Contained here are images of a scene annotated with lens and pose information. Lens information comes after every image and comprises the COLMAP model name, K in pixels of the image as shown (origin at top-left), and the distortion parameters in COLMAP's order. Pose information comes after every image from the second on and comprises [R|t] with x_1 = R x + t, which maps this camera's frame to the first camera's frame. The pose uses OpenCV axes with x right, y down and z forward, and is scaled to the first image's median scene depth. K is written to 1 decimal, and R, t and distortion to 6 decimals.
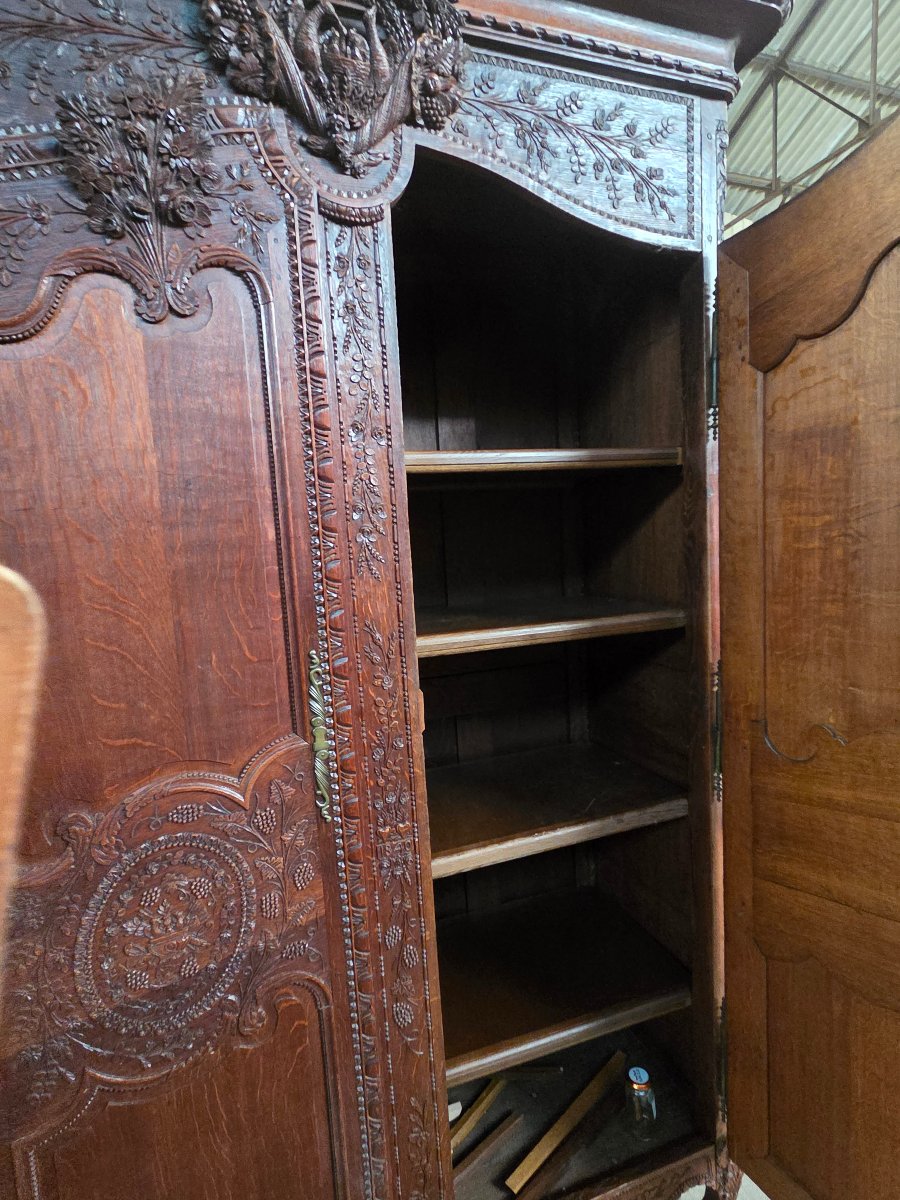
lens RADIAL K [[600.8, 0, 450.6], [0, 600.8, 606.1], [0, 0, 1]] dist [0.002796, 0.000945]
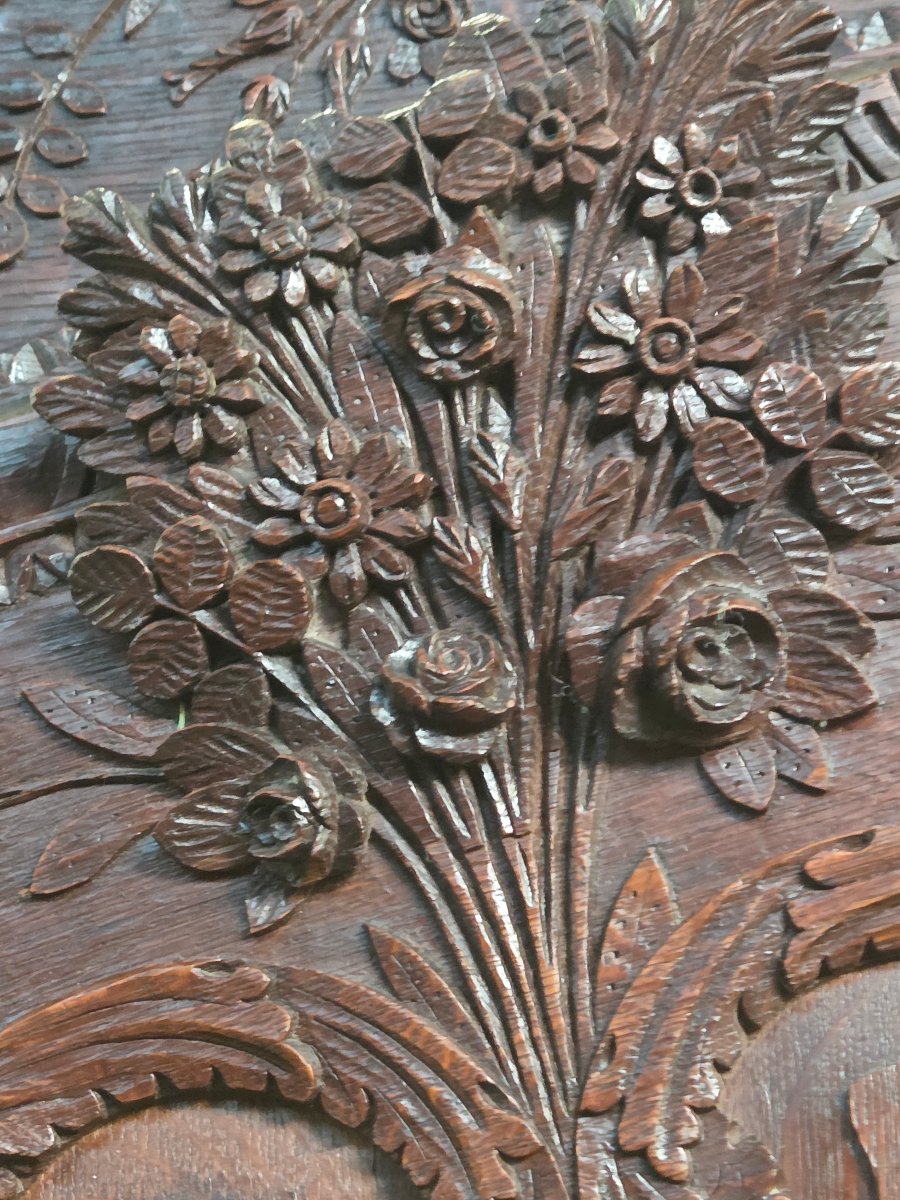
lens RADIAL K [[2504.3, 0, 452.5], [0, 2504.3, 593.0], [0, 0, 1]] dist [0.083775, 0.000000]
pose [[0.893610, -0.133219, -0.428619, -0.210487], [-0.061247, 0.909815, -0.410471, -0.380606], [0.444646, 0.393052, 0.804860, 0.420359]]
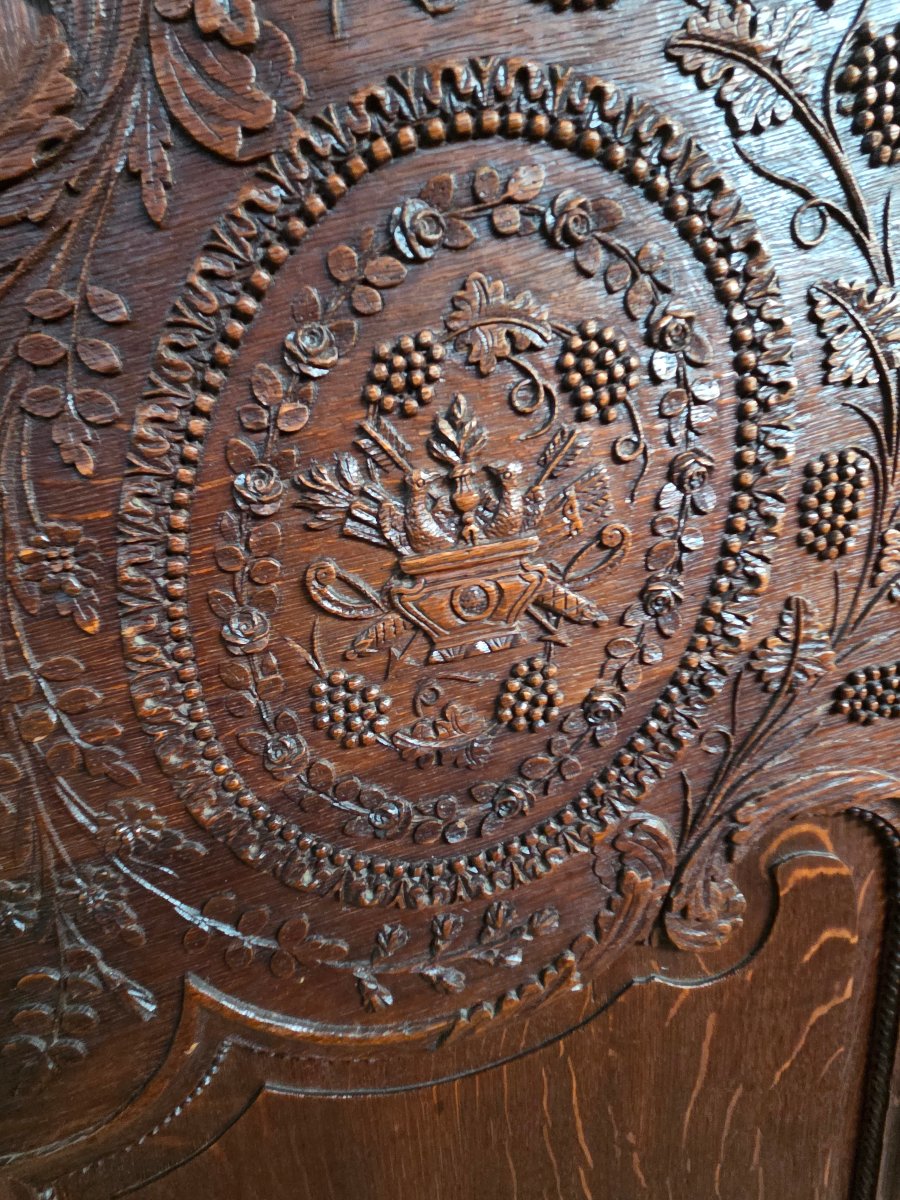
lens RADIAL K [[600.8, 0, 446.8], [0, 600.8, 601.2], [0, 0, 1]] dist [0.002796, 0.000945]
pose [[0.979126, 0.050469, -0.196891, -0.441648], [-0.020246, 0.988081, 0.152596, 0.546843], [0.202246, -0.145425, 0.968477, 0.780880]]
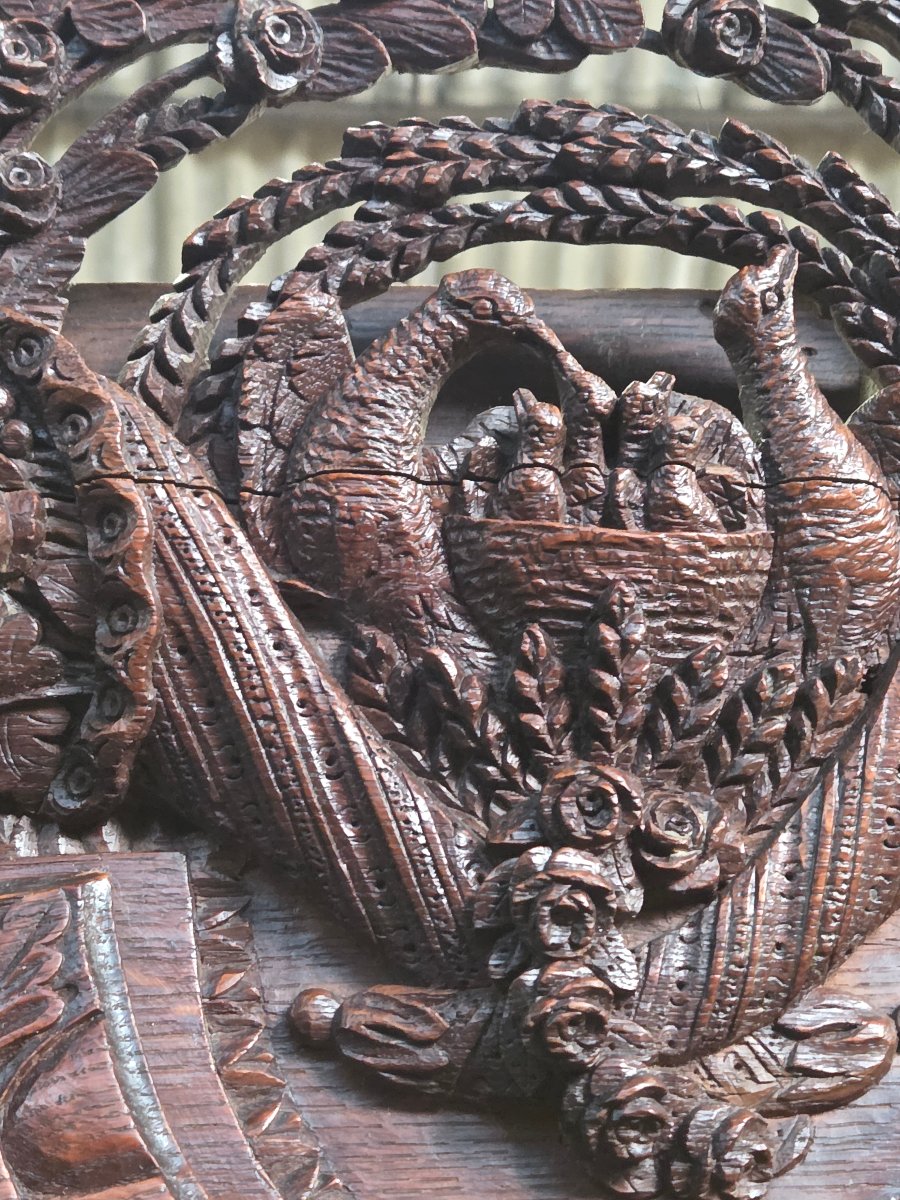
lens RADIAL K [[2504.3, 0, 449.5], [0, 2504.3, 587.4], [0, 0, 1]] dist [0.083775, 0.000000]
pose [[0.971464, -0.122255, -0.203250, -0.087033], [-0.023595, 0.802860, -0.595700, -0.520529], [0.236009, 0.583497, 0.777066, 0.511427]]
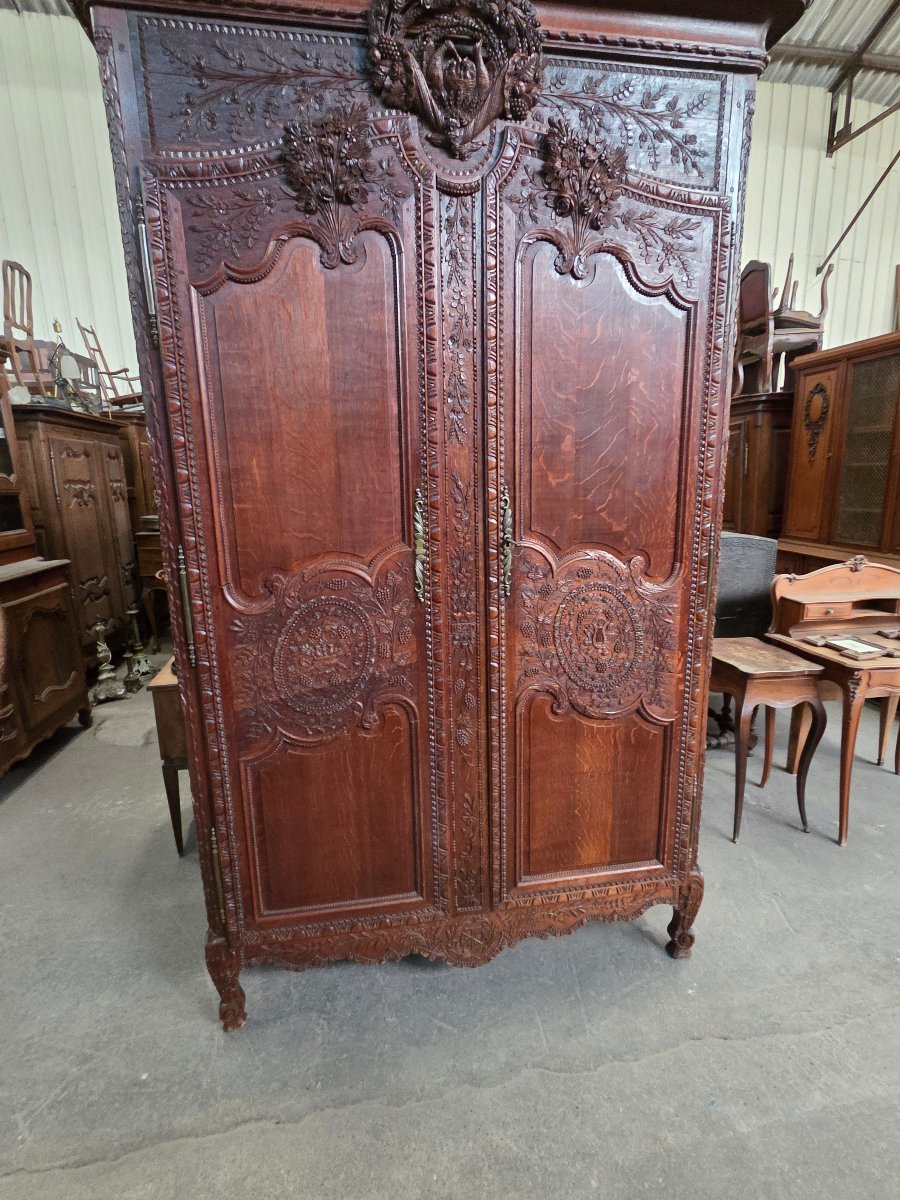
lens RADIAL K [[600.8, 0, 448.0], [0, 600.8, 603.9], [0, 0, 1]] dist [0.002796, 0.000945]
pose [[0.987585, 0.068410, -0.141405, 0.093384], [-0.053088, 0.992576, 0.109426, 0.208684], [0.147841, -0.100561, 0.983885, -0.580286]]
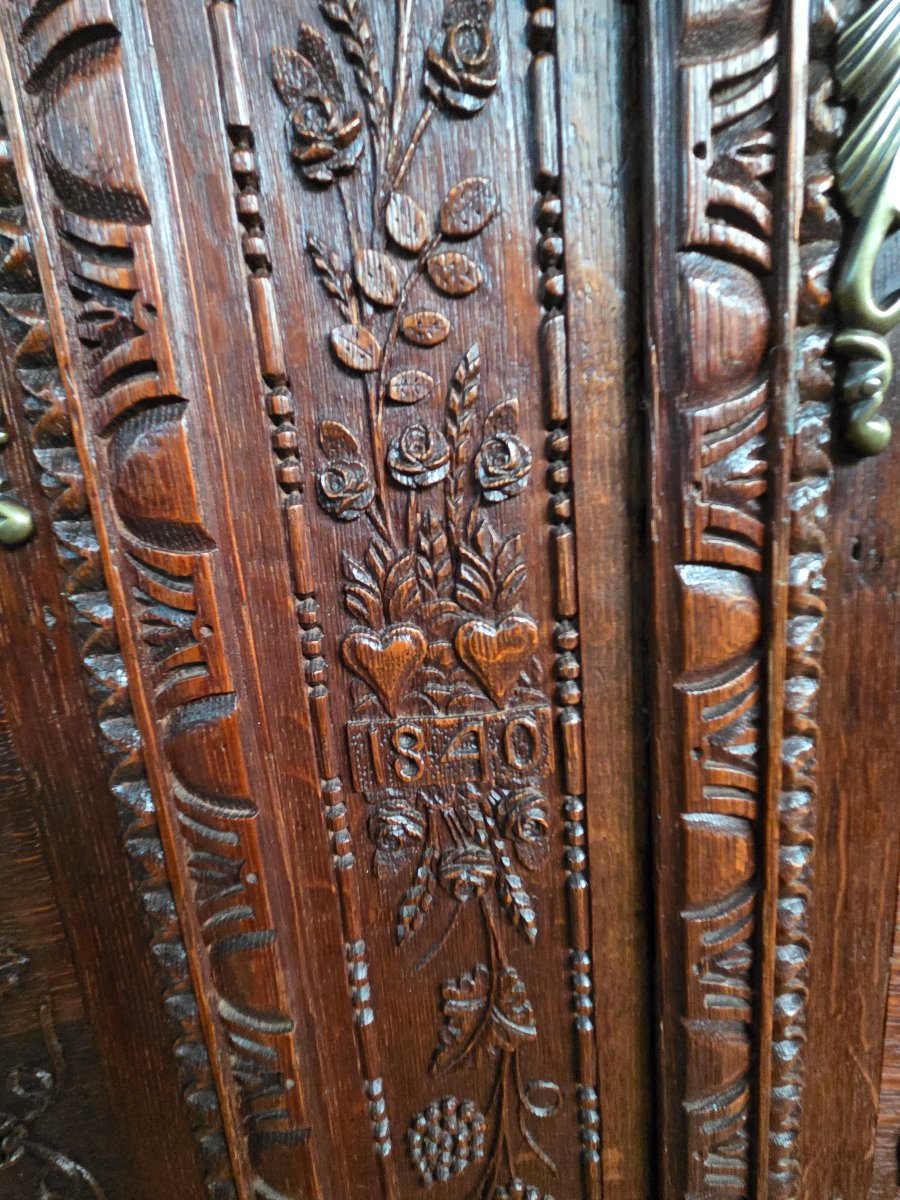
lens RADIAL K [[600.8, 0, 448.6], [0, 600.8, 602.3], [0, 0, 1]] dist [0.002796, 0.000945]
pose [[0.947547, 0.052559, -0.315265, -0.043505], [-0.007833, 0.989909, 0.141487, 0.389259], [0.319521, -0.131596, 0.938397, 0.975731]]
